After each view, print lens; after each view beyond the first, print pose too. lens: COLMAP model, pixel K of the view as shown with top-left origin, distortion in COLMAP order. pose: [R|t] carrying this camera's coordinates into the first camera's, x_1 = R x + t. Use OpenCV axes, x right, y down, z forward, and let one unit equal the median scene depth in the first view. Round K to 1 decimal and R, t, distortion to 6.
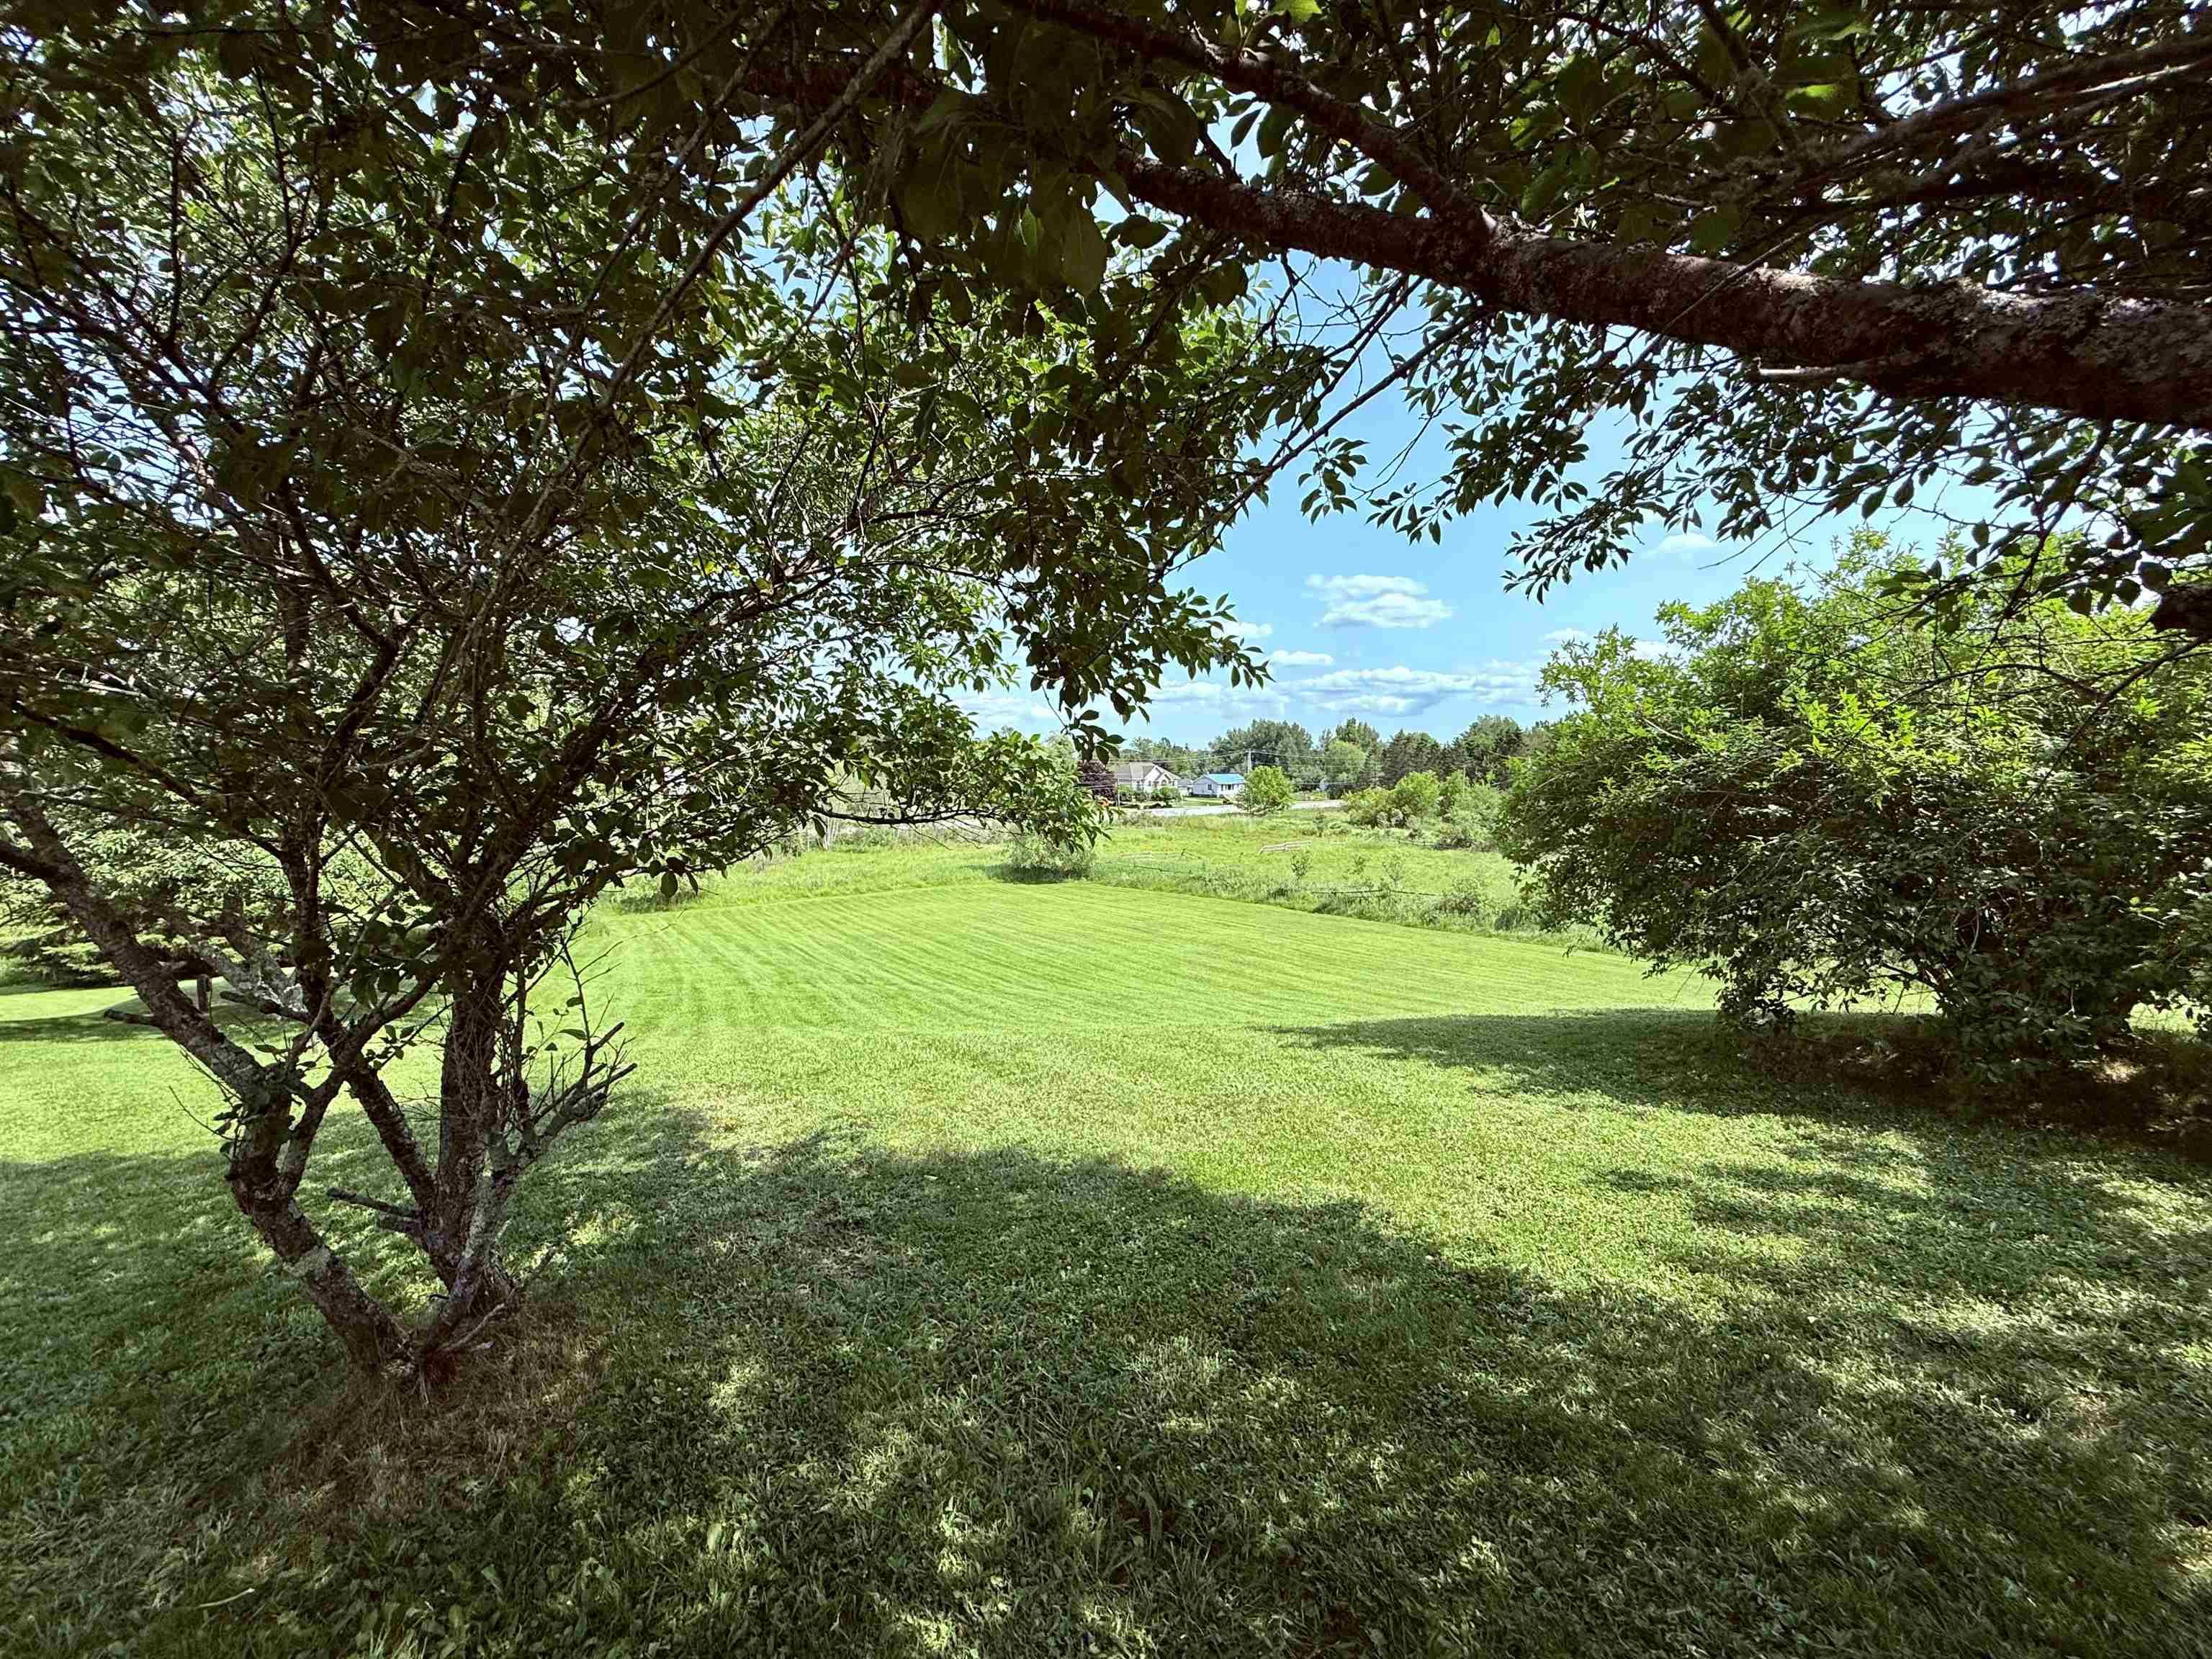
lens RADIAL K [[888.4, 0, 1105.4], [0, 888.4, 830.2], [0, 0, 1]] dist [0.000918, 0.000022]
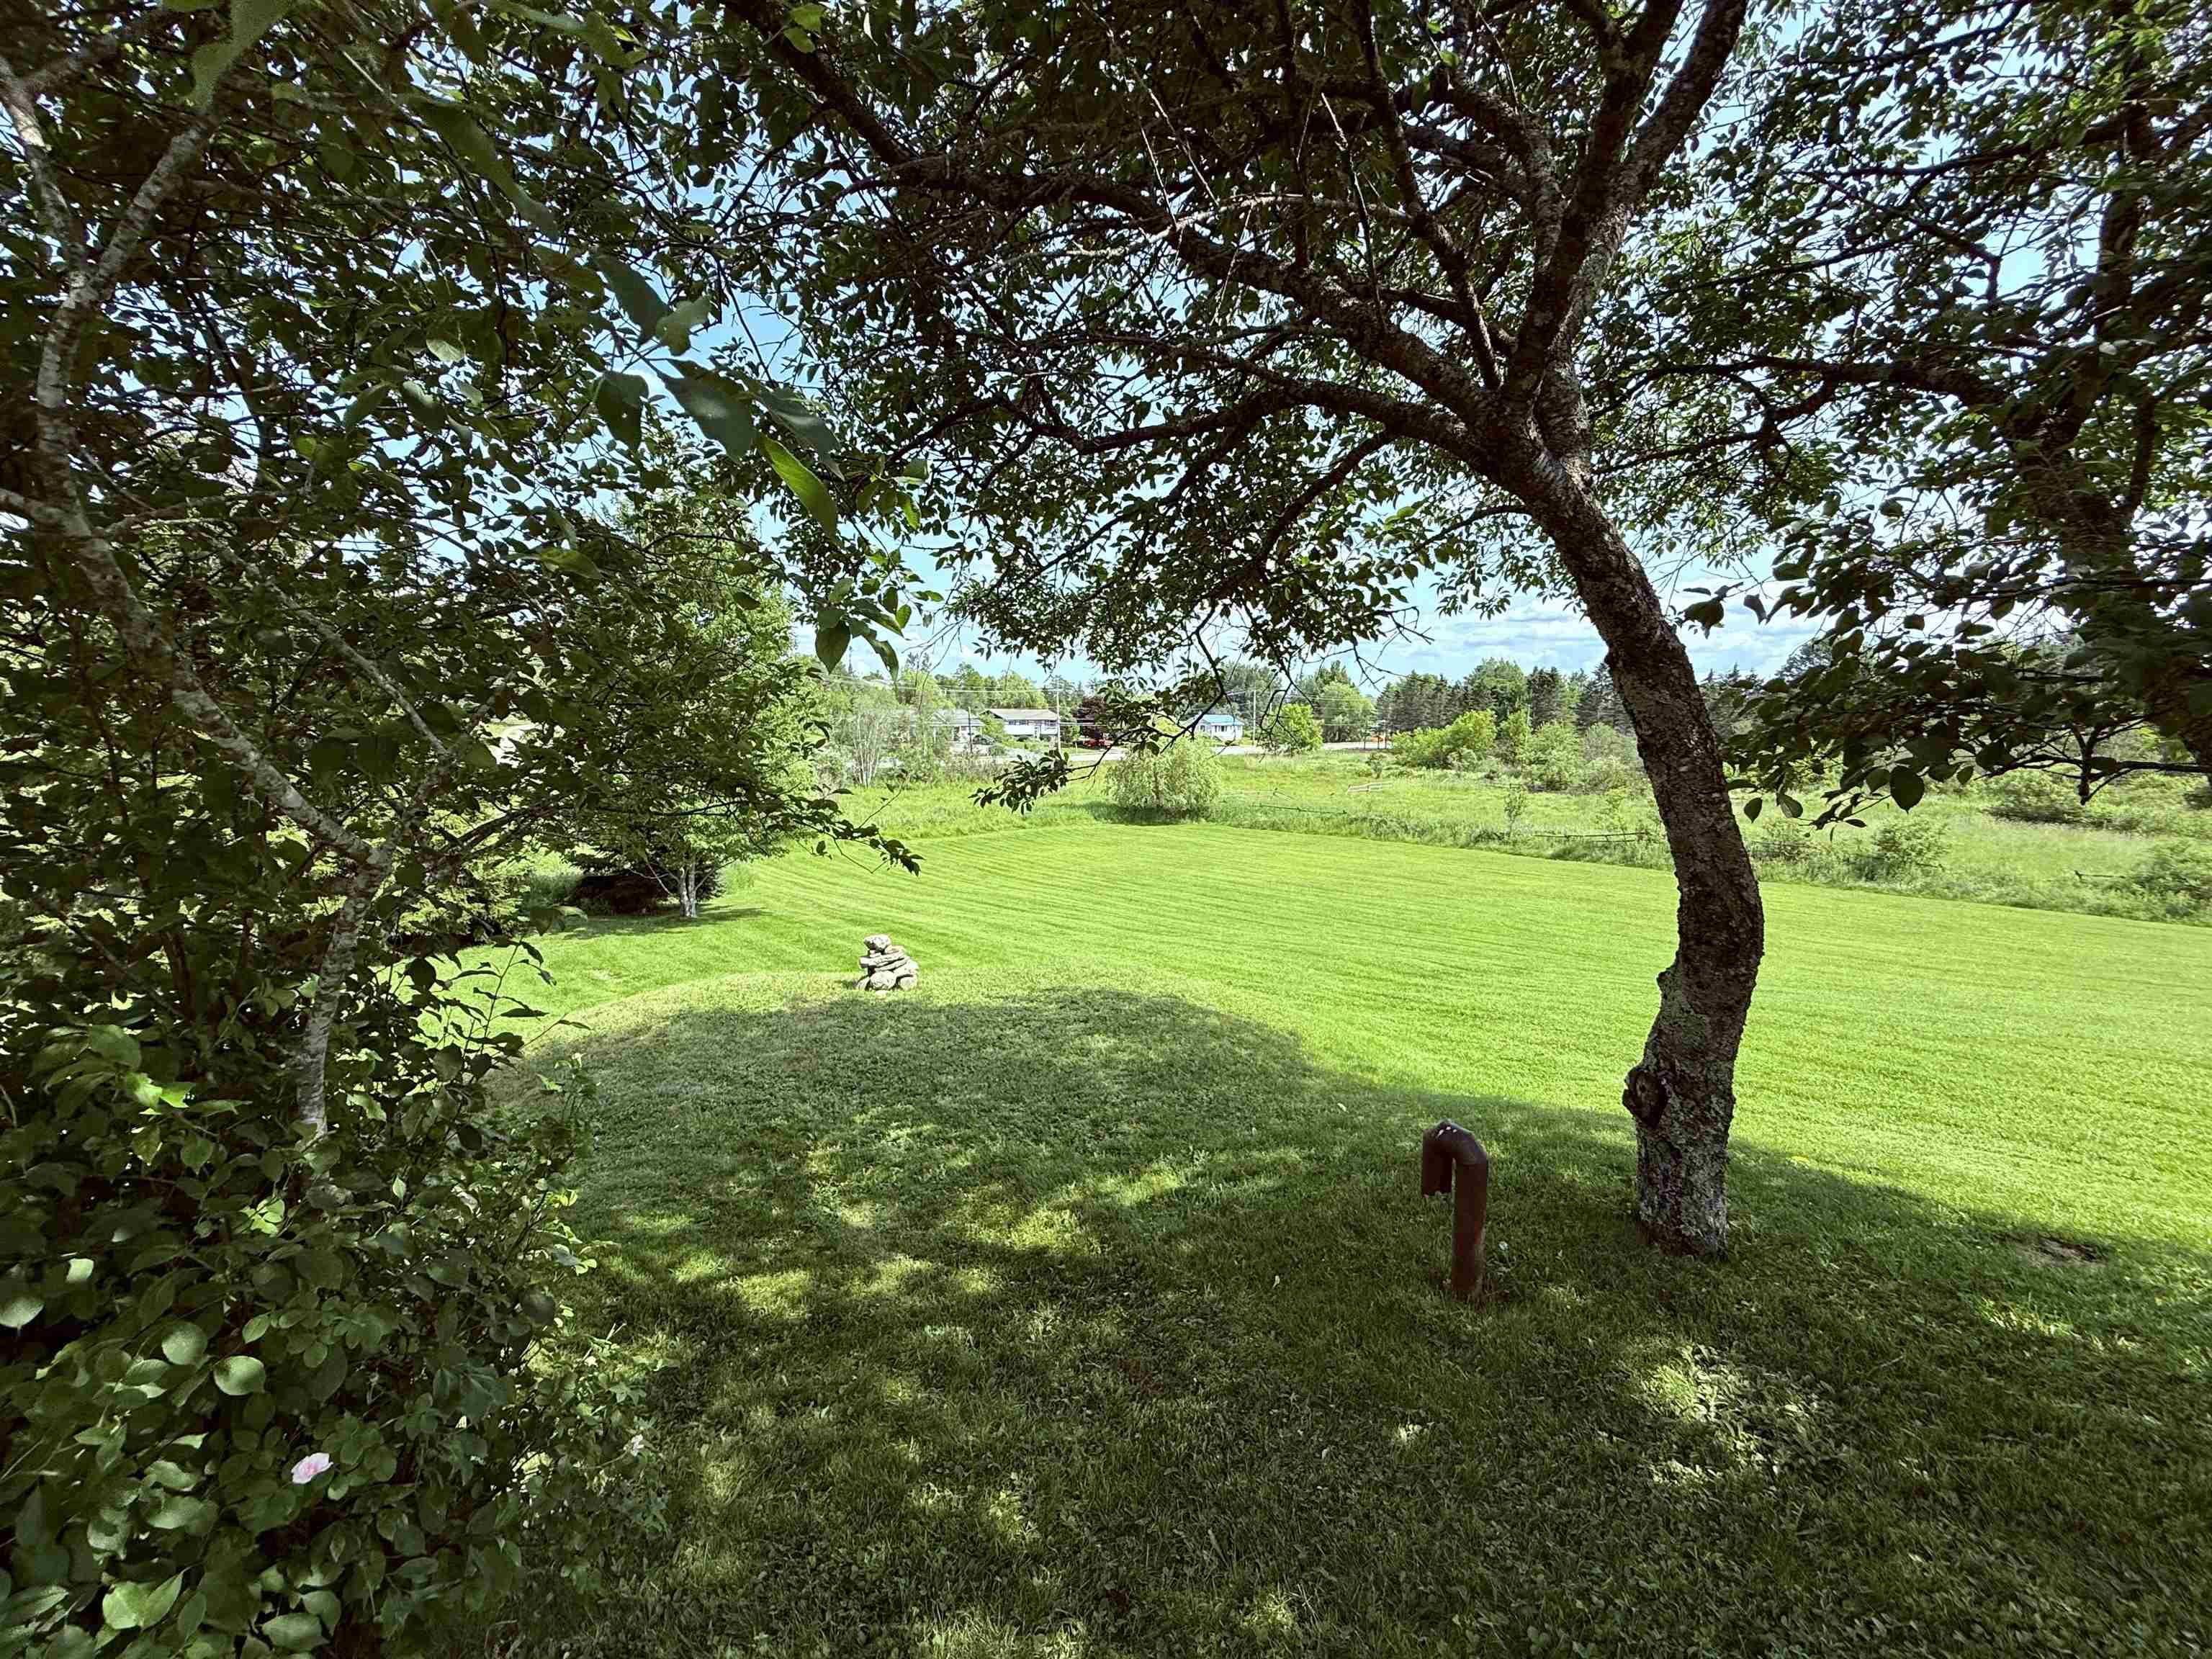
lens RADIAL K [[888.4, 0, 1105.8], [0, 888.4, 831.3], [0, 0, 1]] dist [0.000918, 0.000022]
pose [[0.996052, 0.006133, 0.088554, -0.084104], [-0.011683, 0.997990, 0.062290, 0.005420], [-0.087994, -0.063078, 0.994122, 0.057203]]
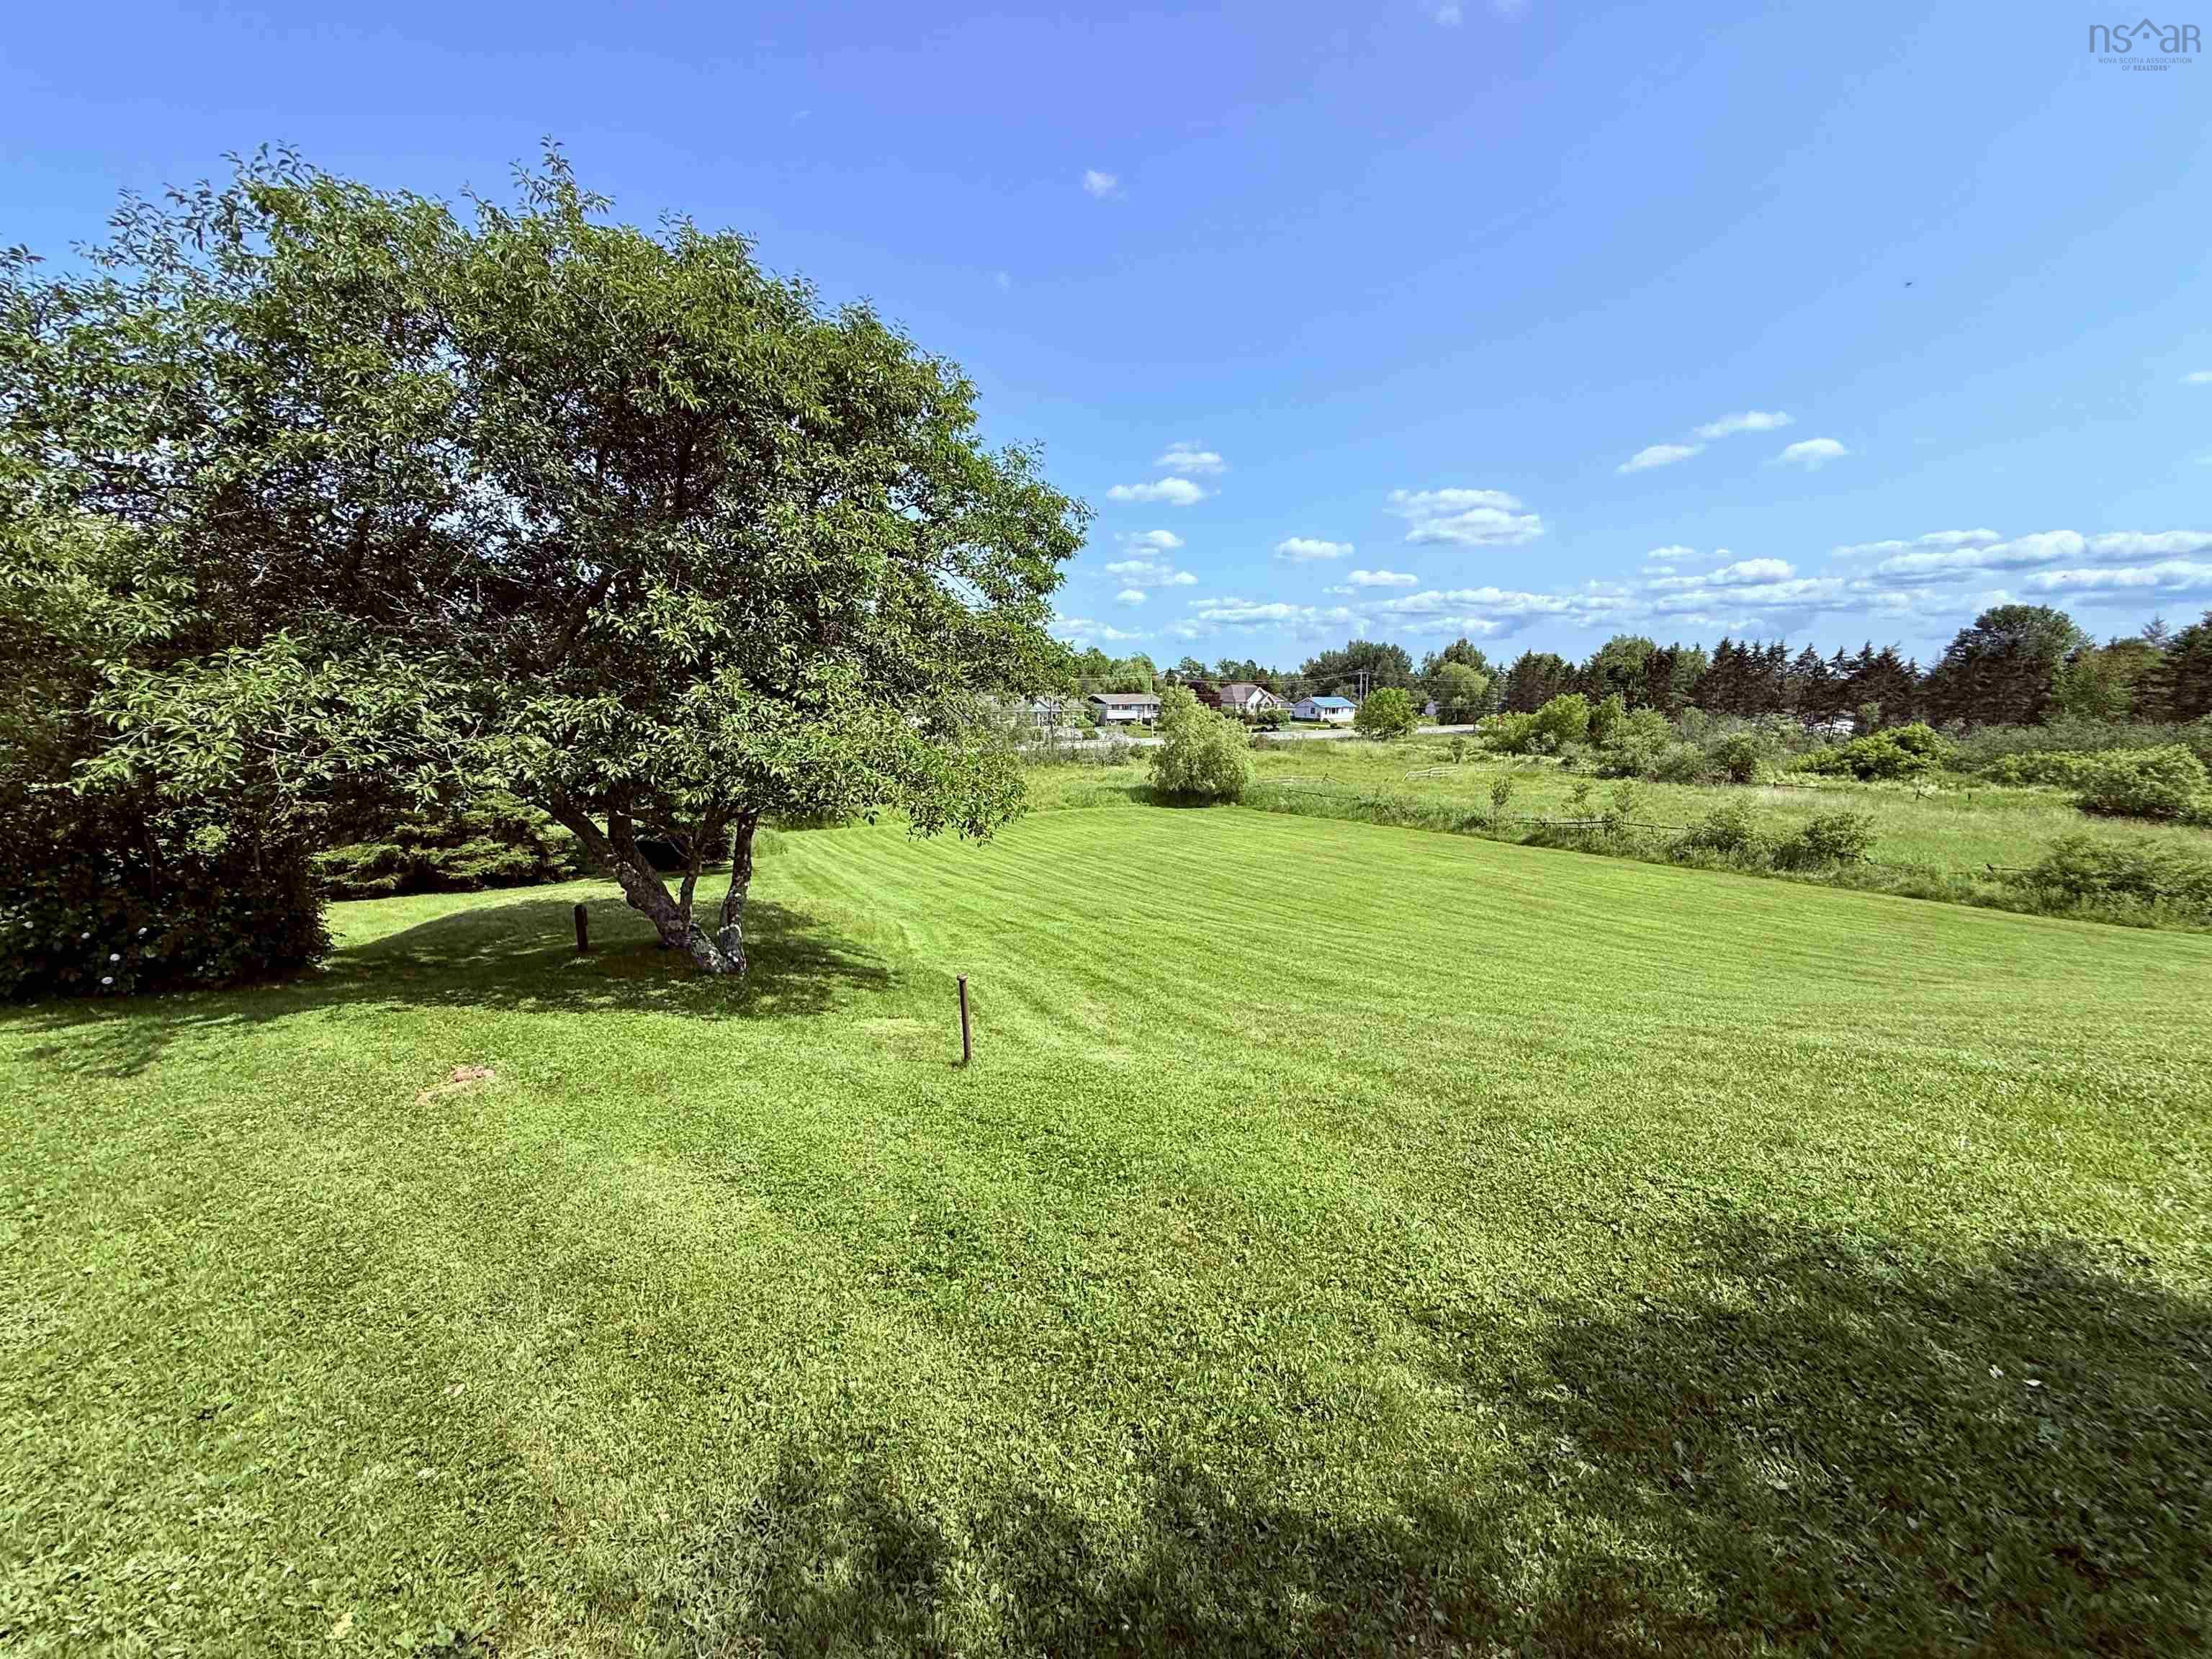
lens RADIAL K [[888.4, 0, 1105.4], [0, 888.4, 830.2], [0, 0, 1]] dist [0.000918, 0.000022]
pose [[0.997018, 0.020399, -0.074431, -0.037876], [-0.014034, 0.996278, 0.085053, 0.002203], [0.075889, -0.083755, 0.993593, 0.021191]]
